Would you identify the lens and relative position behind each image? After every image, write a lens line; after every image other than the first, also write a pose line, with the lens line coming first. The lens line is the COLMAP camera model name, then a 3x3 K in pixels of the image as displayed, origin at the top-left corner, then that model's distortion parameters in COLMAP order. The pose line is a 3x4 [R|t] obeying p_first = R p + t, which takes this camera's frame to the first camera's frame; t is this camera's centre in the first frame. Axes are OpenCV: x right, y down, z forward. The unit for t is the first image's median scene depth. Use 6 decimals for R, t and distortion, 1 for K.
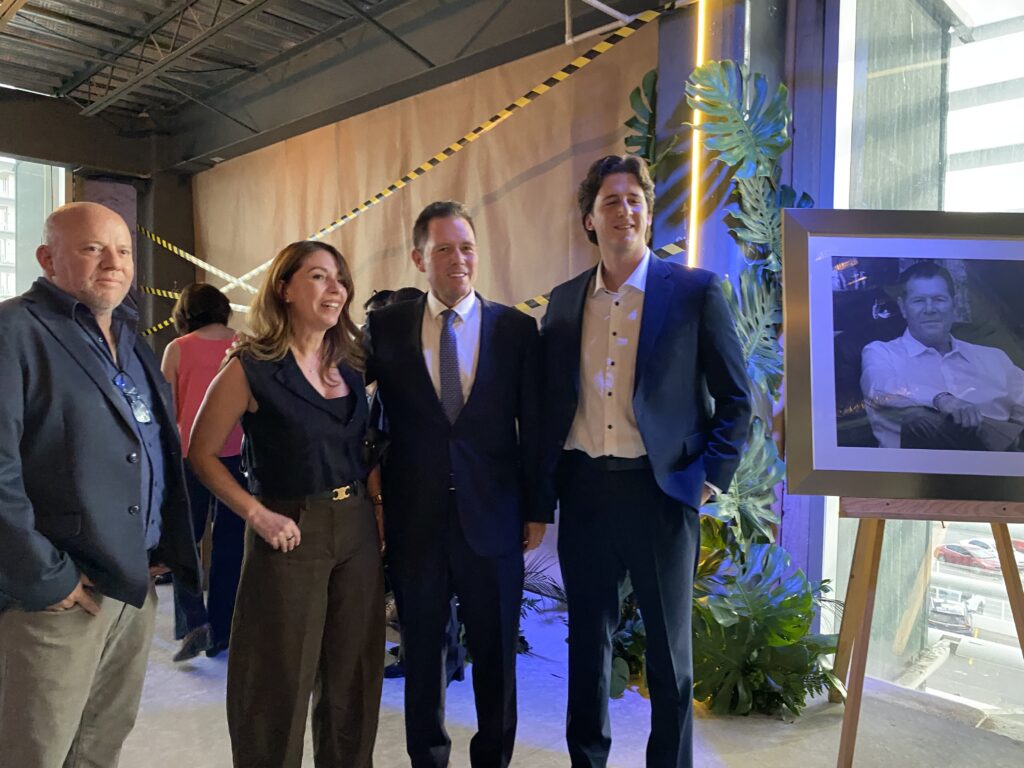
lens RADIAL K [[771.9, 0, 512.0], [0, 771.9, 384.0], [0, 0, 1]] dist [0.006442, -0.000214]
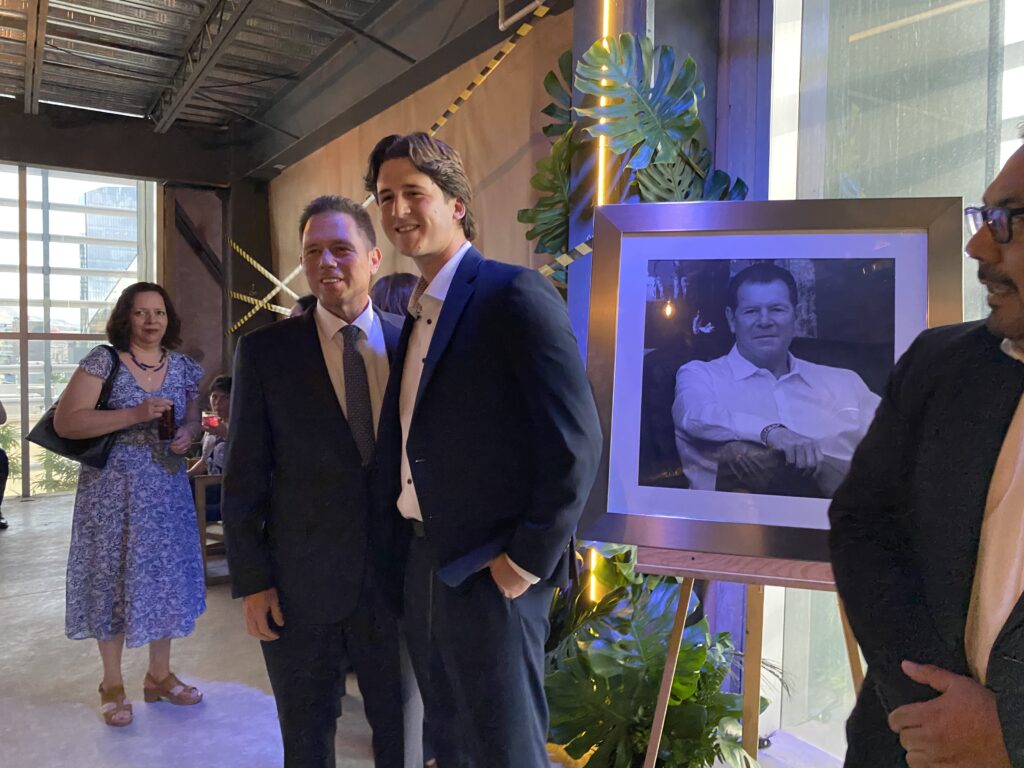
lens RADIAL K [[779.5, 0, 510.2], [0, 779.5, 377.0], [0, 0, 1]] dist [0.003637, -0.004208]
pose [[0.976523, 0.005570, -0.215342, 0.450535], [-0.005130, 0.999983, 0.002598, -0.038140], [0.215353, -0.001433, 0.976535, 0.135511]]
